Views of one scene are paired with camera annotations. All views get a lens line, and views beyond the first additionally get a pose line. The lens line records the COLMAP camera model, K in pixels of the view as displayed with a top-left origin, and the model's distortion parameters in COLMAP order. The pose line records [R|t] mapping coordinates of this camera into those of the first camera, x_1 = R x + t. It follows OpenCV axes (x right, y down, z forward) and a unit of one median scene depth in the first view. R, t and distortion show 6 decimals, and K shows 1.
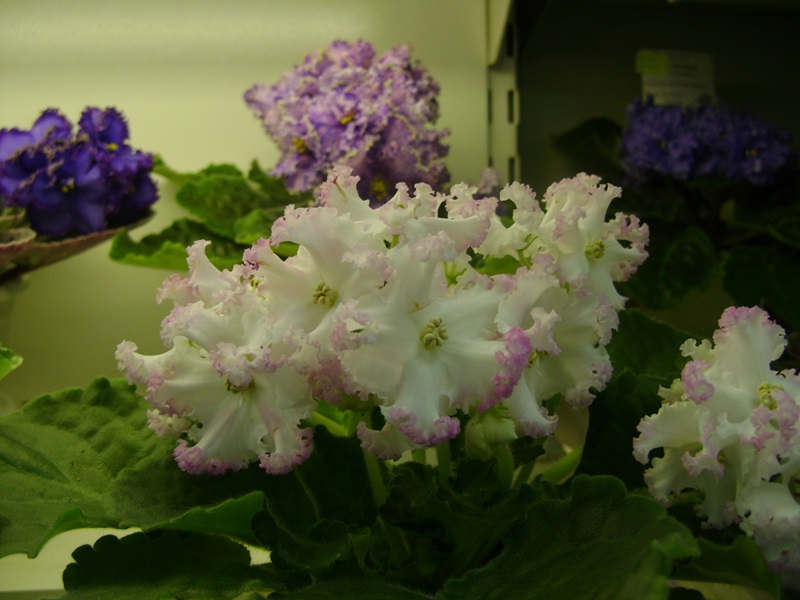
lens RADIAL K [[901.3, 0, 400.0], [0, 901.3, 300.0], [0, 0, 1]] dist [-0.229670, 0.192994]
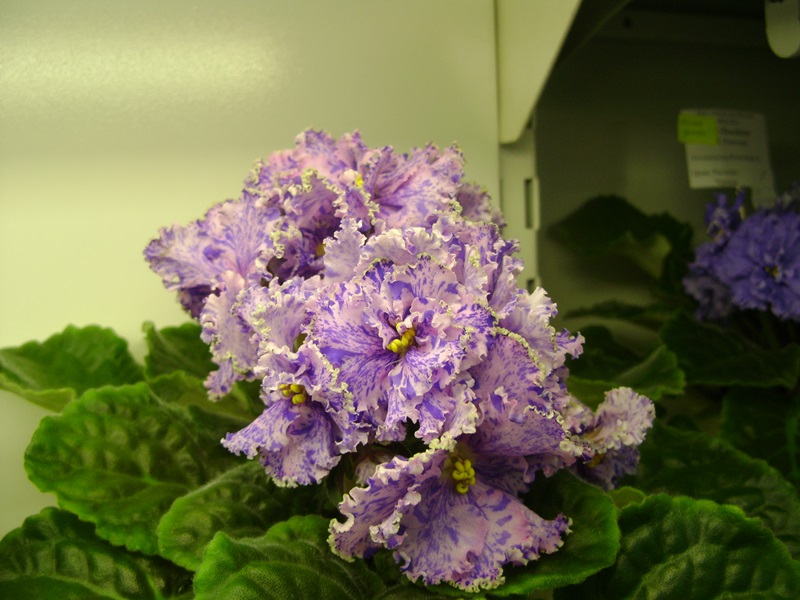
lens RADIAL K [[901.3, 0, 400.0], [0, 901.3, 300.0], [0, 0, 1]] dist [-0.229670, 0.192994]
pose [[0.979067, -0.042356, 0.199082, -0.134218], [0.040398, 0.999087, 0.013885, -0.201539], [-0.199488, -0.005552, 0.979884, 0.462428]]
